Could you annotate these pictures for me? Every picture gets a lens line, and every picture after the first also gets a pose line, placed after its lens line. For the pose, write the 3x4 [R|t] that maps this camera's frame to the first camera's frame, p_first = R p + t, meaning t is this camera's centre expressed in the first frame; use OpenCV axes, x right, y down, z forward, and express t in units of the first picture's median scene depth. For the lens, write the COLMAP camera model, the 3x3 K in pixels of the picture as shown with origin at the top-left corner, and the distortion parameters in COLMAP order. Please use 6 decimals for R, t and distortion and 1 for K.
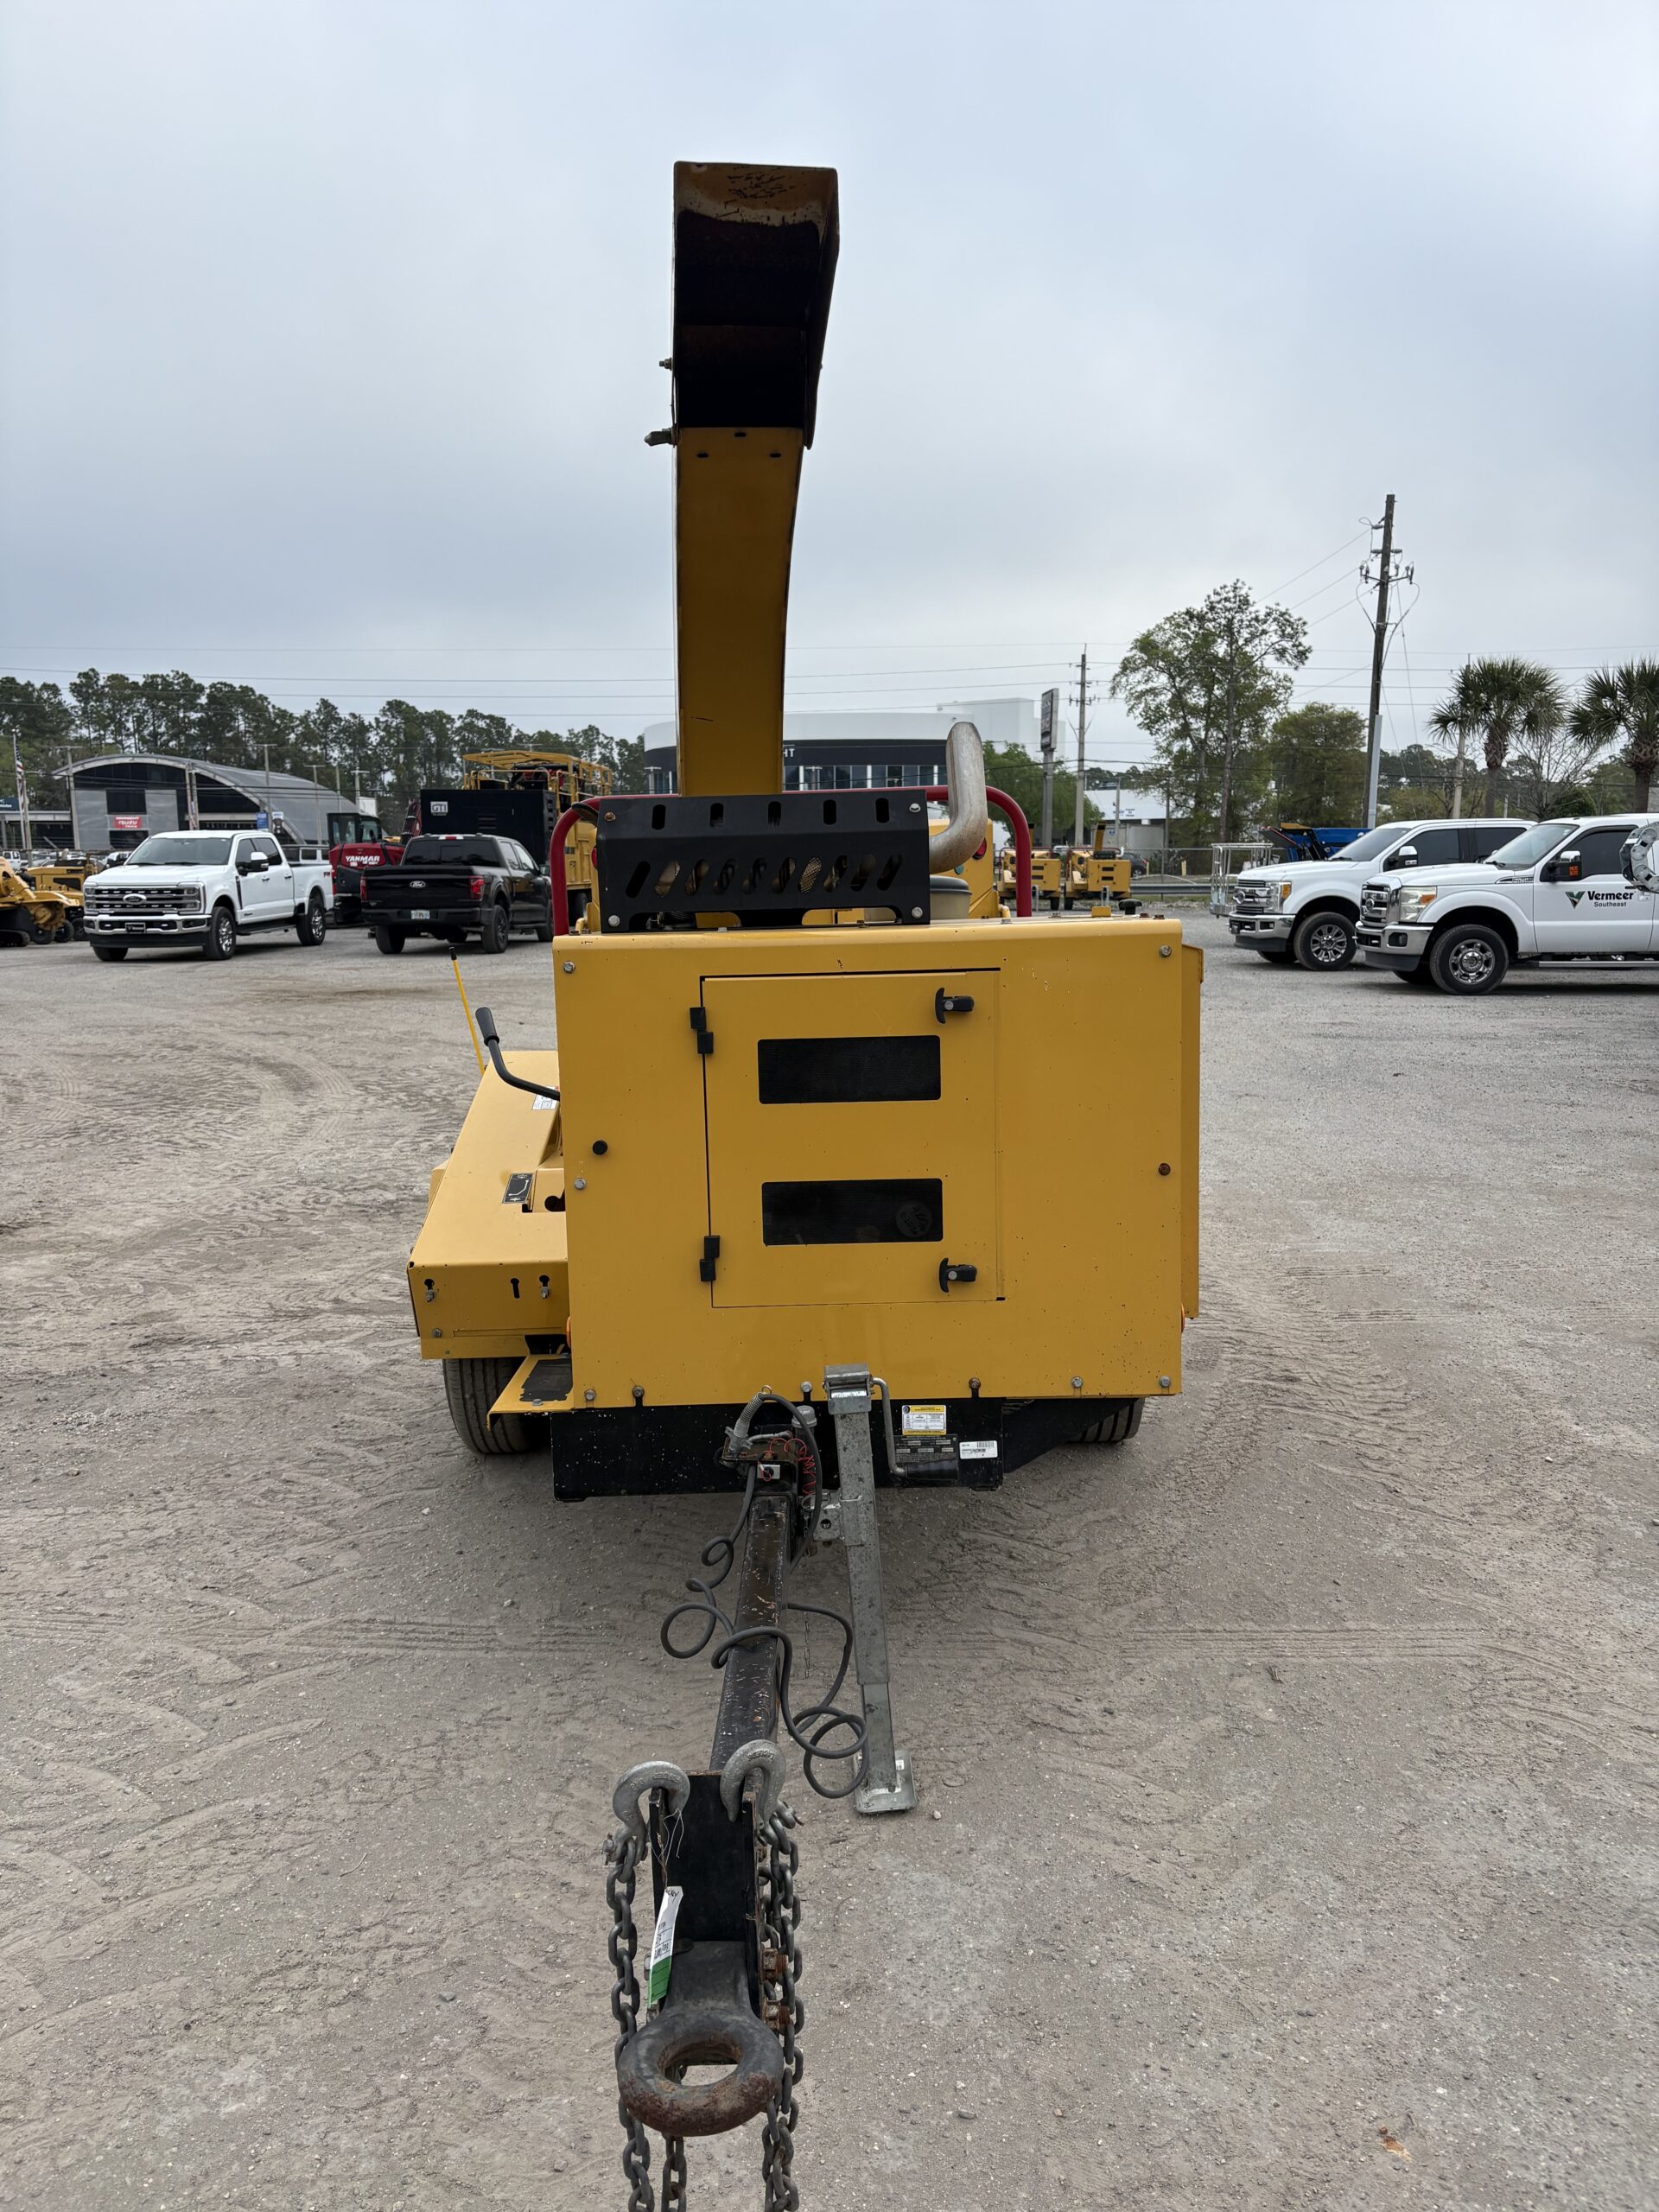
lens RADIAL K [[1663.7, 0, 829.5], [0, 1663.7, 1106.0], [0, 0, 1]] dist [0.037178, -0.039321]
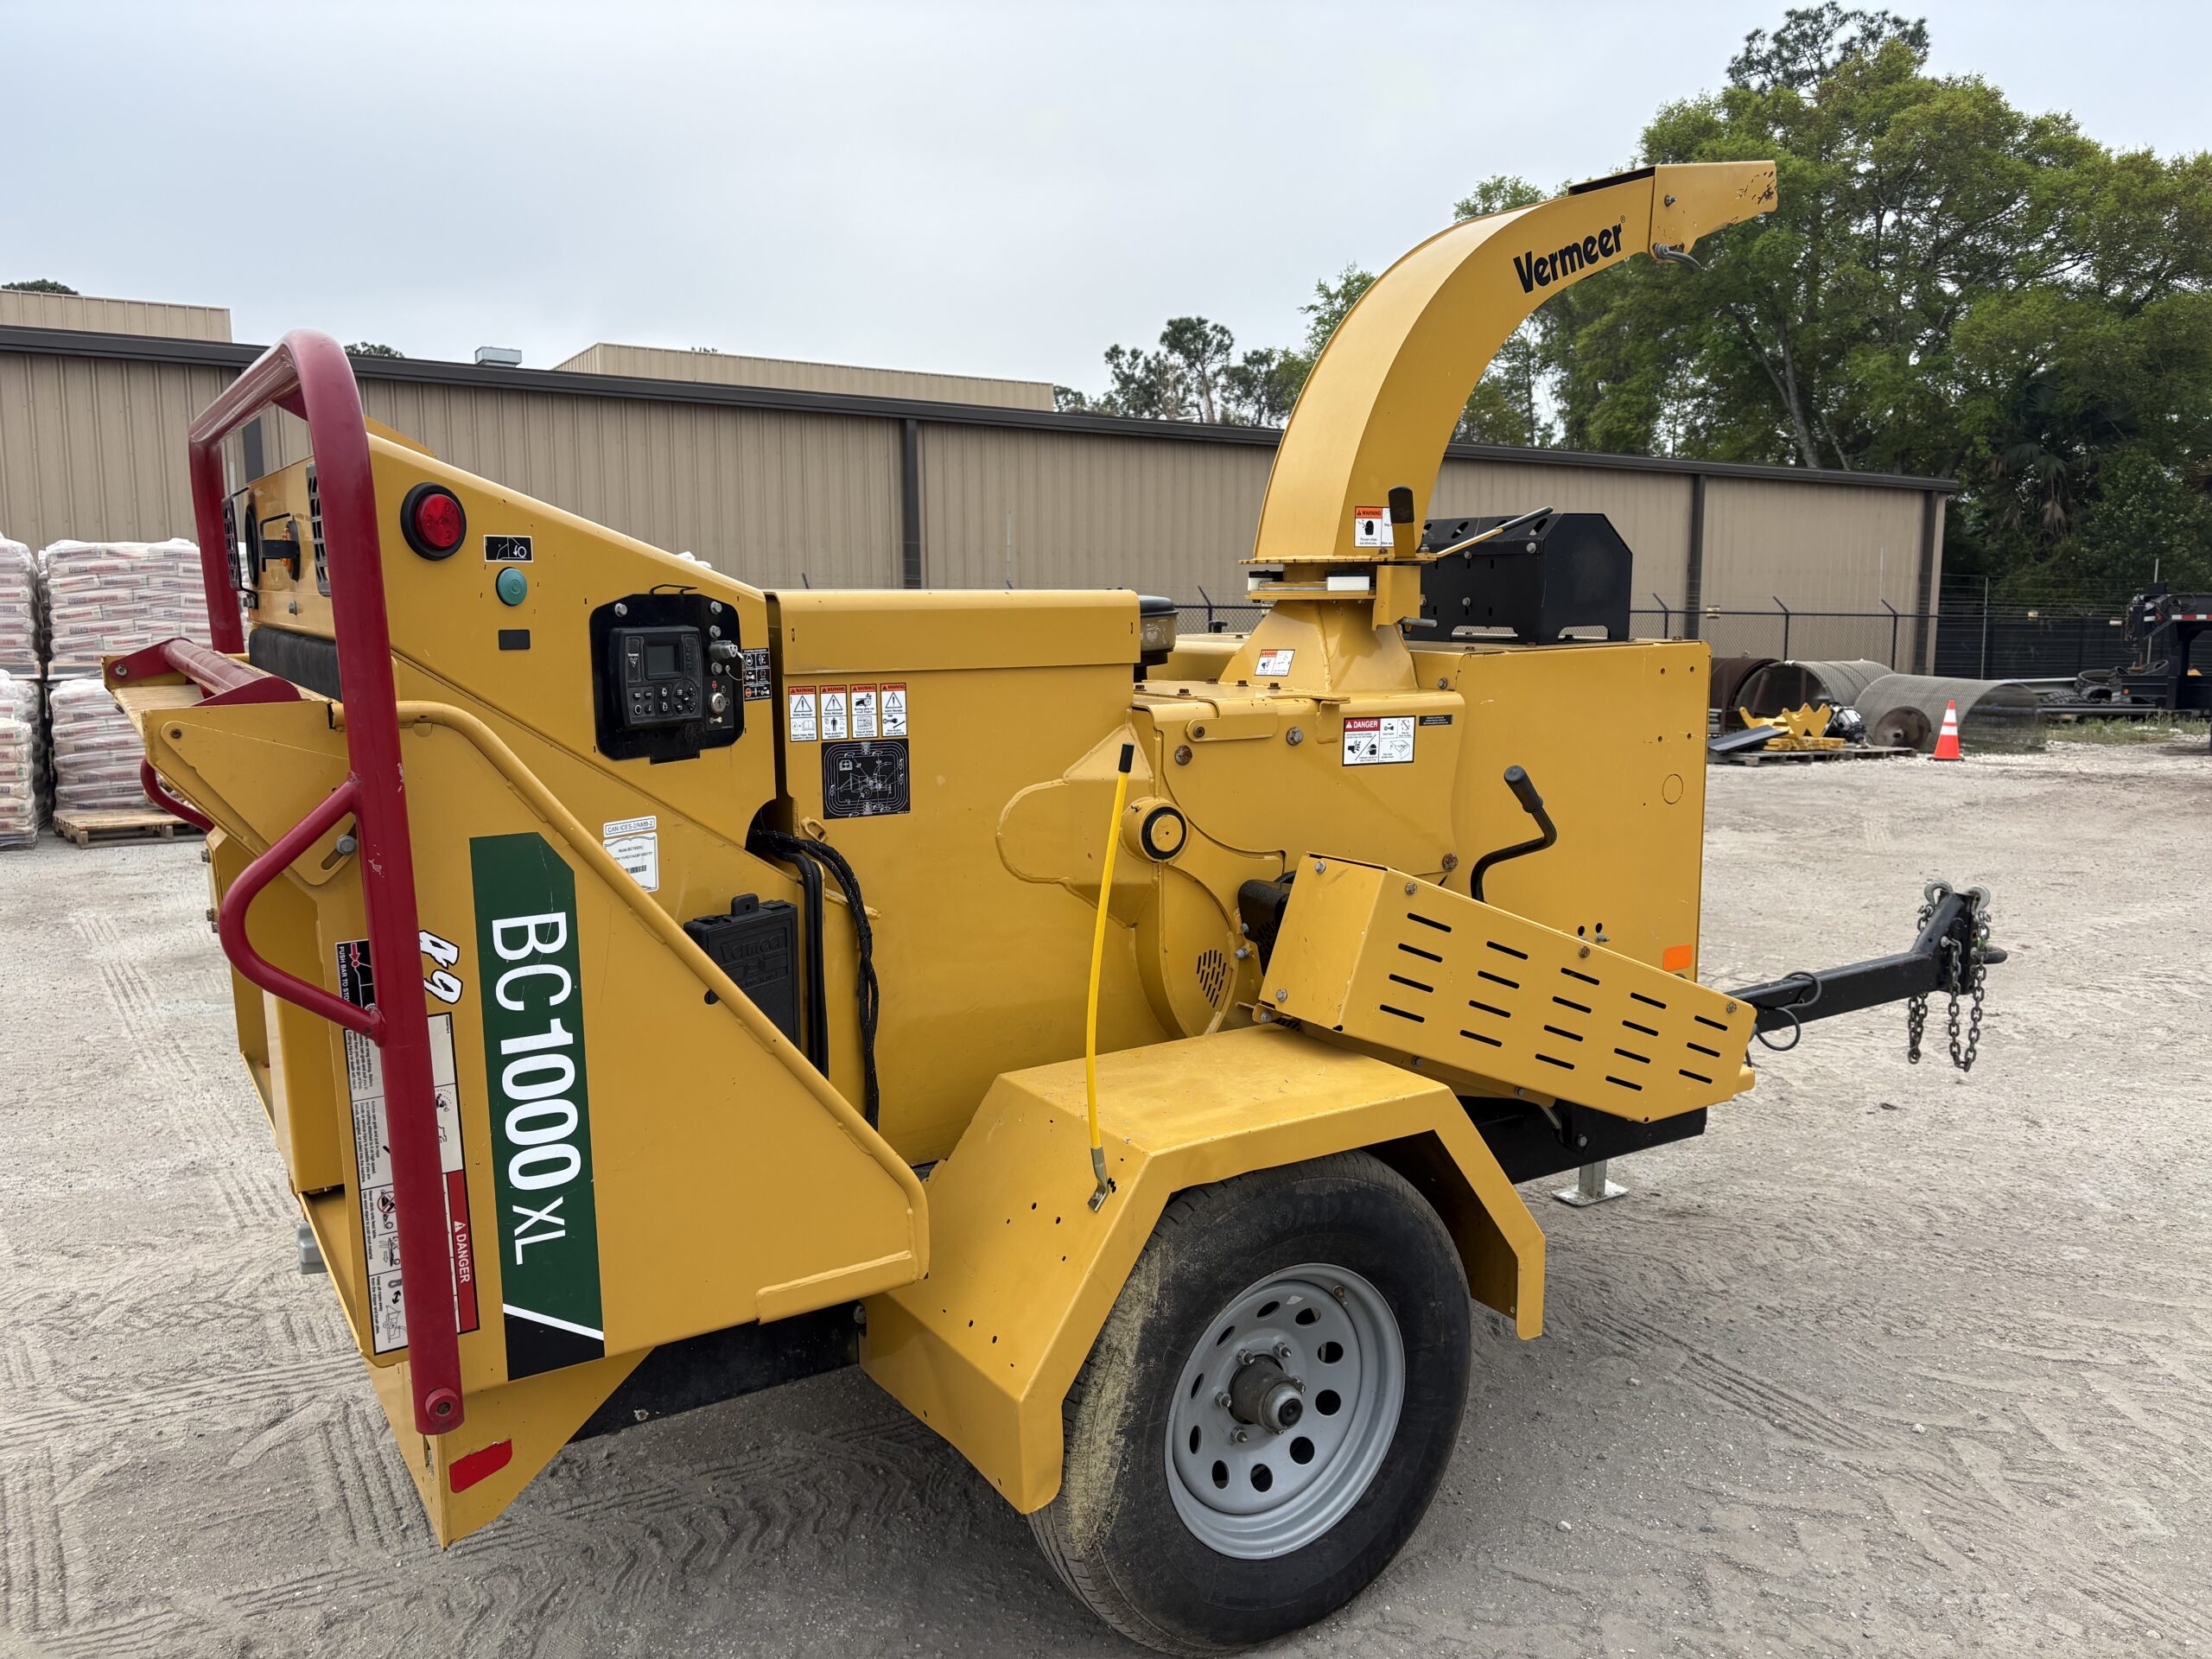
lens RADIAL K [[1663.7, 0, 1110.7], [0, 1663.7, 825.9], [0, 0, 1]] dist [0.037178, -0.039321]
pose [[-0.530192, -0.093944, 0.842657, -0.732392], [0.127289, 0.973760, 0.188649, -0.194098], [-0.838268, 0.207281, -0.504322, 1.533770]]
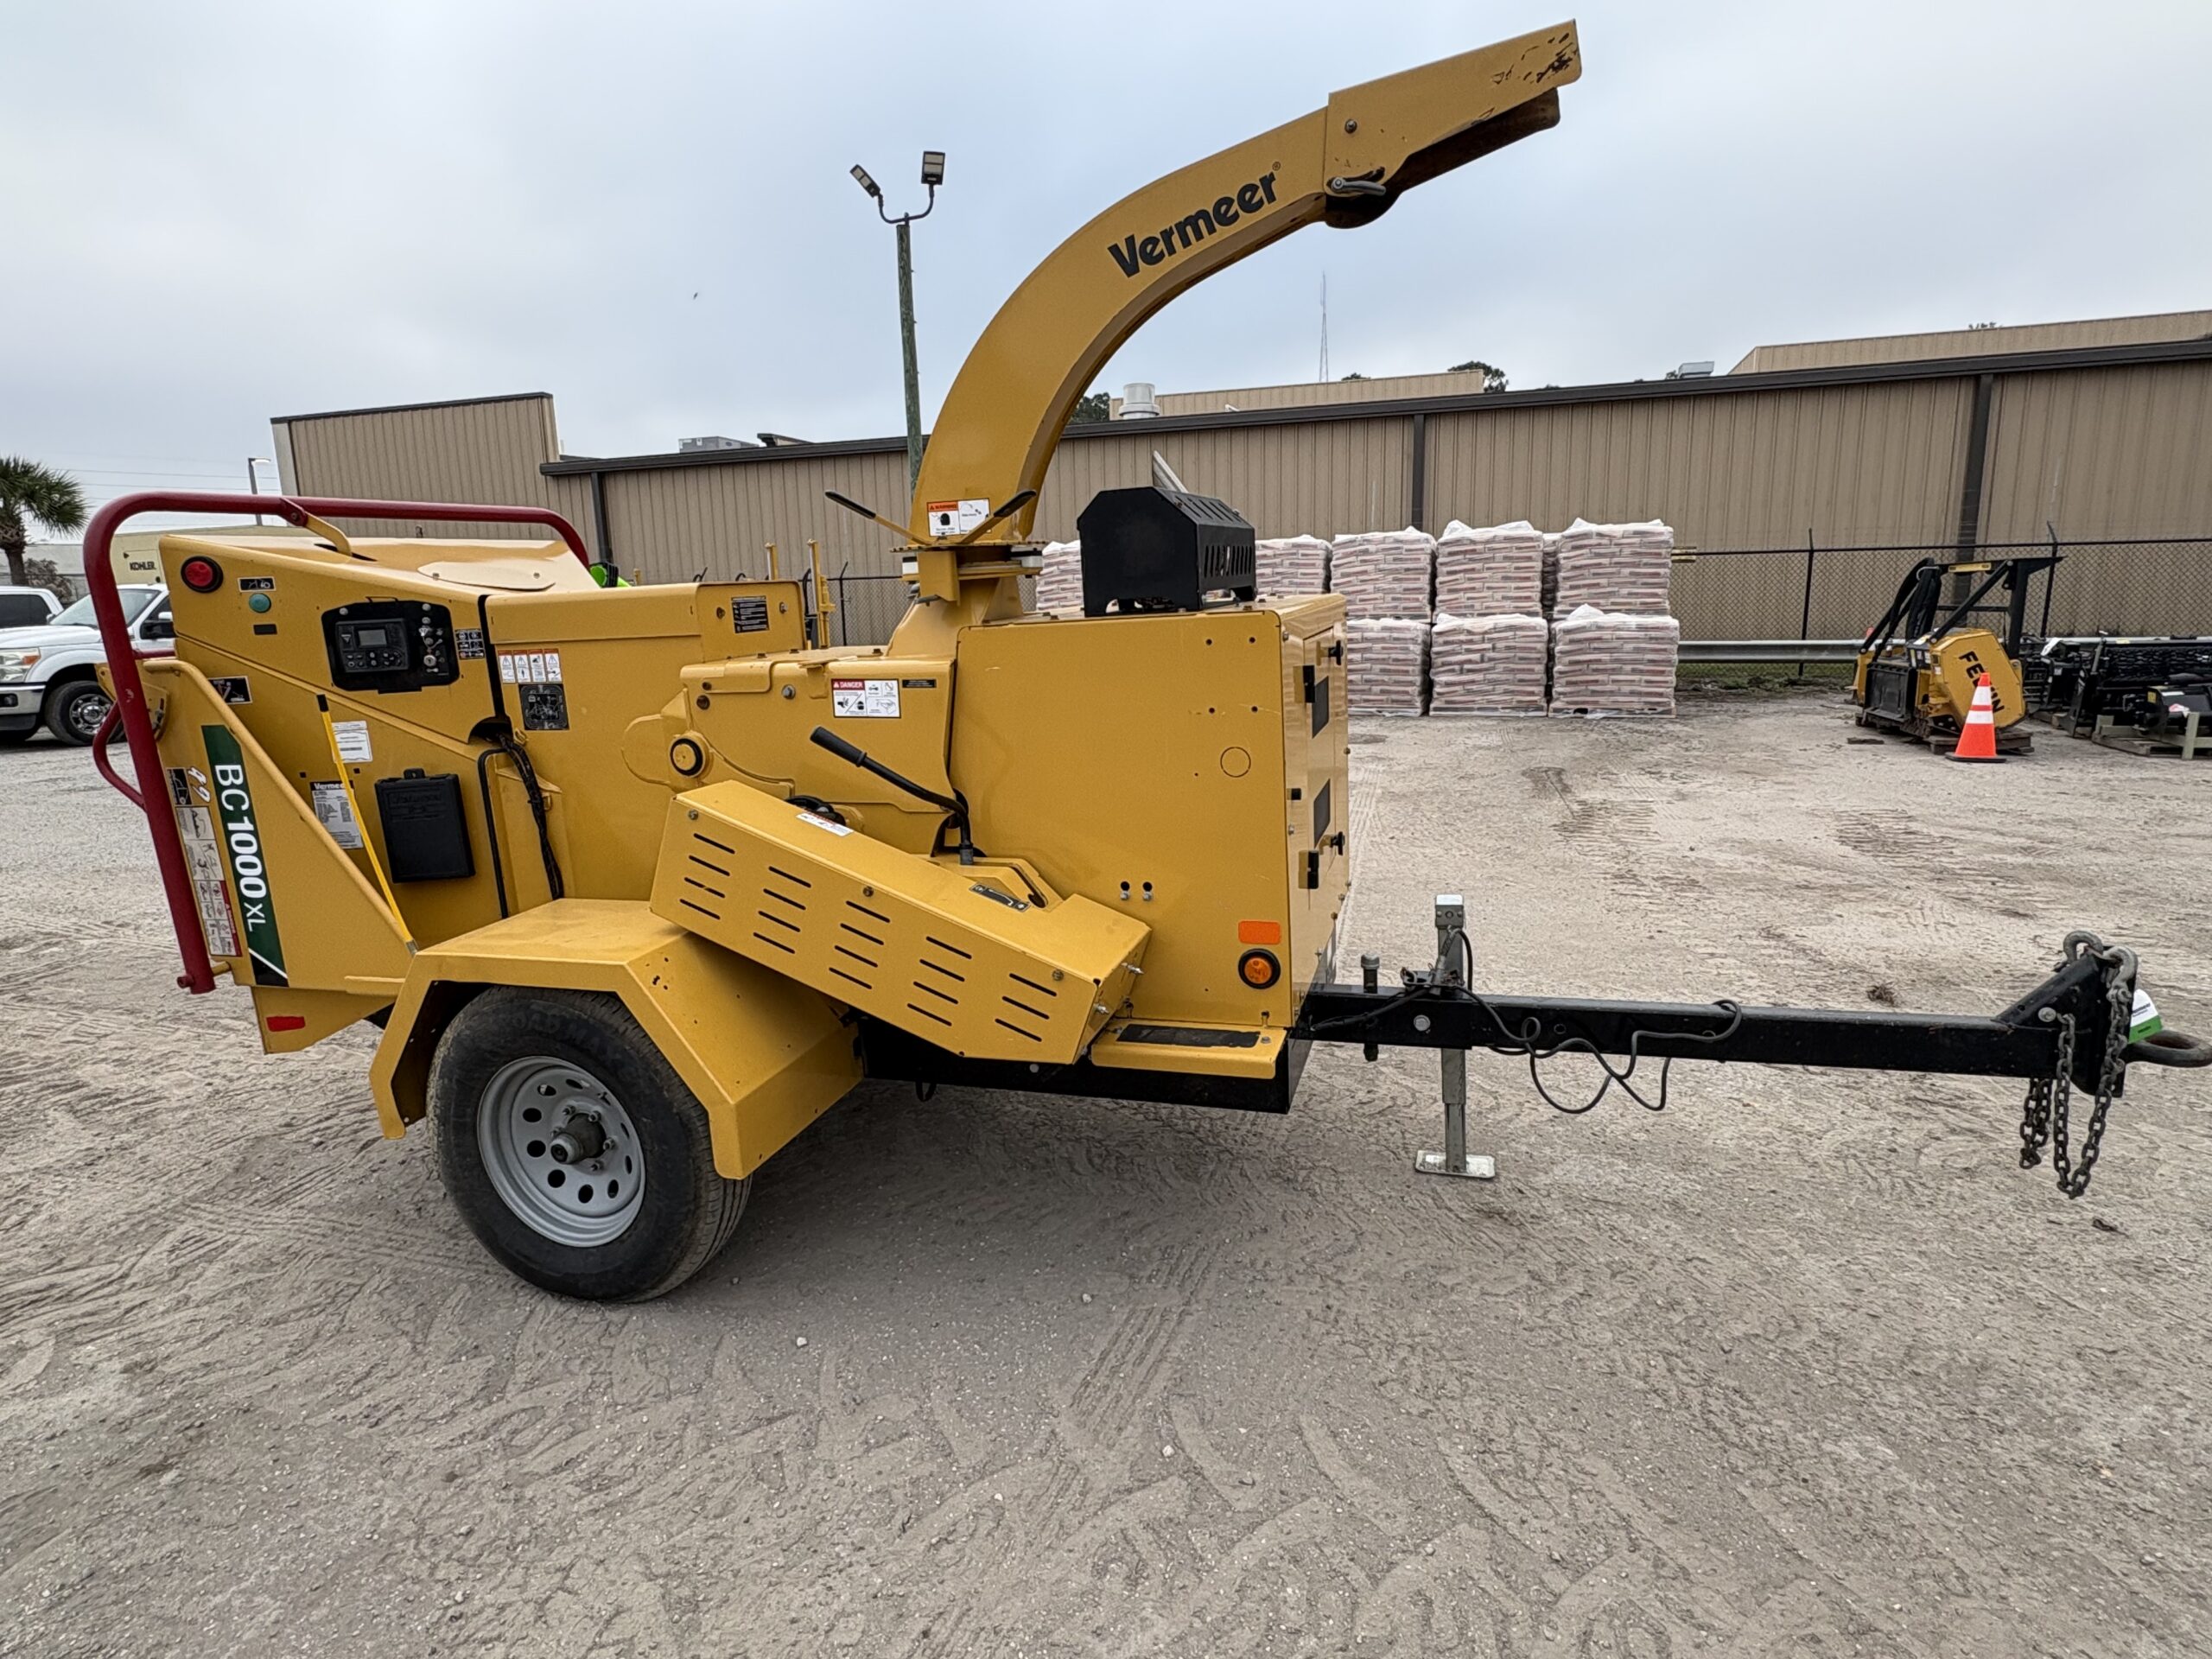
lens RADIAL K [[1183.5, 0, 1098.4], [0, 1183.5, 817.1], [0, 0, 1]] dist [-0.005420, 0.000611]
pose [[0.302677, -0.178034, 0.936317, -0.748892], [0.164994, 0.977354, 0.132501, -0.071139], [-0.938703, 0.114382, 0.325197, 0.685419]]
